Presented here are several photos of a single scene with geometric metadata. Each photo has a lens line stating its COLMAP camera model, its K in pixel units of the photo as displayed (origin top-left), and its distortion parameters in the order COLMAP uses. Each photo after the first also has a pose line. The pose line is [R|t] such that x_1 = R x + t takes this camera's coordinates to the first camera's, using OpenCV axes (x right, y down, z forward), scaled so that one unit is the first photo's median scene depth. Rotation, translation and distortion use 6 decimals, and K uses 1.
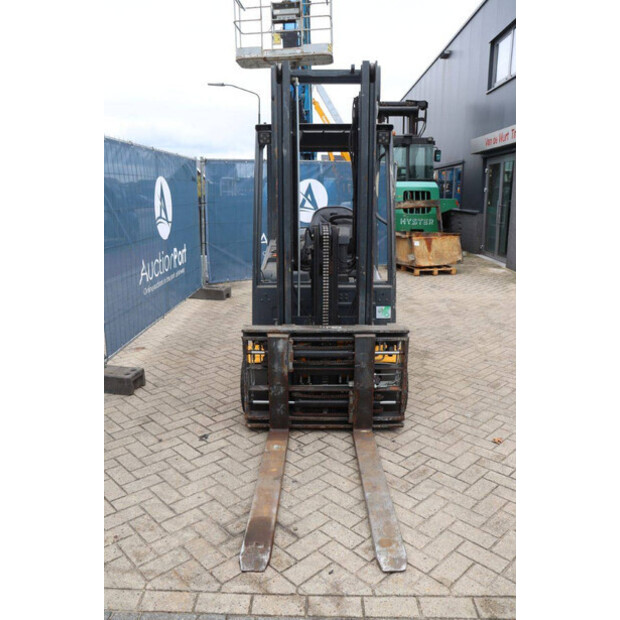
lens RADIAL K [[507.6, 0, 310.0], [0, 507.6, 310.0], [0, 0, 1]] dist [-0.168575, 0.154250]
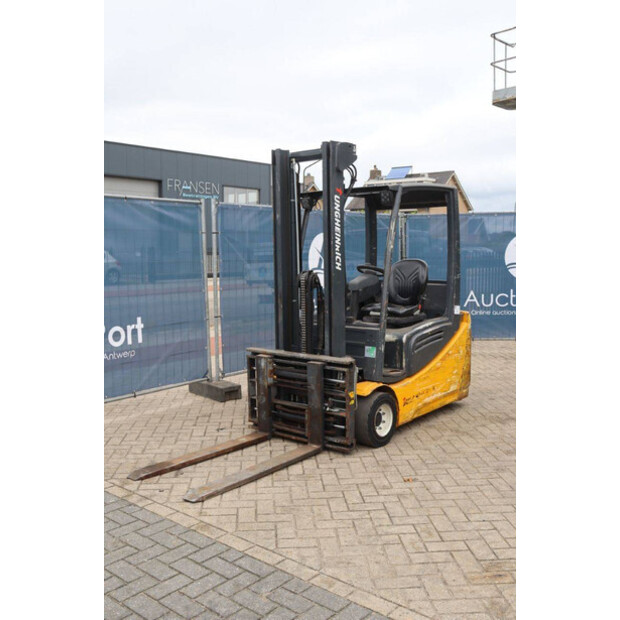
lens RADIAL K [[626.7, 0, 298.9], [0, 626.7, 309.4], [0, 0, 1]] dist [-0.045522, 0.008777]
pose [[0.770077, 0.050989, -0.635910, 1.004848], [-0.135090, 0.987229, -0.084433, 0.055768], [0.623484, 0.150925, 0.767131, -0.189637]]
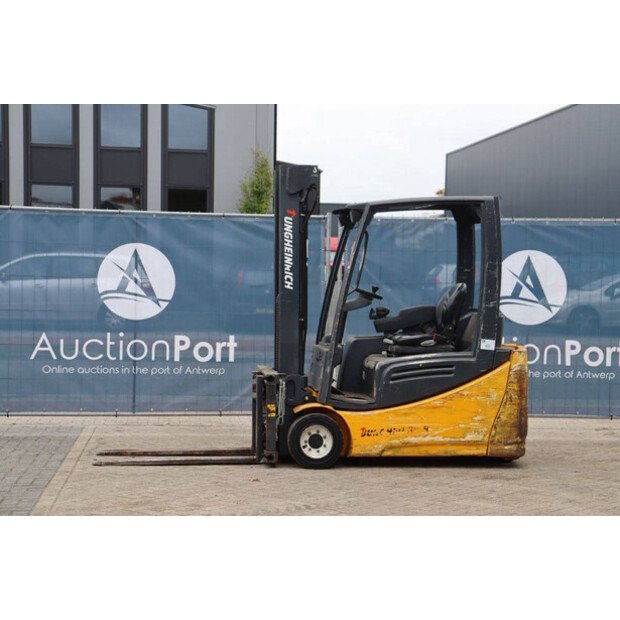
lens RADIAL K [[1350.9, 0, 310.0], [0, 1350.9, 310.0], [0, 0, 1]] dist [0.314422, 0.047809]
pose [[0.121453, 0.024705, -0.992290, 3.418008], [-0.238009, 0.971250, -0.004950, -0.121211], [0.963639, 0.236775, 0.123841, 0.651552]]
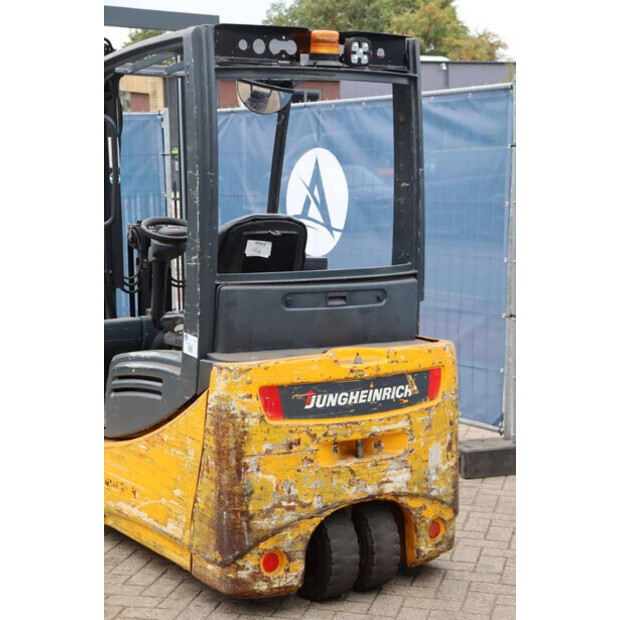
lens RADIAL K [[1212.1, 0, 310.0], [0, 1212.1, 310.0], [0, 0, 1]] dist [0.279172, -0.058567]
pose [[-0.839306, 0.068937, -0.539272, 0.843377], [-0.112034, 0.948706, 0.295642, -0.629657], [0.531991, 0.308551, -0.788531, 2.668264]]
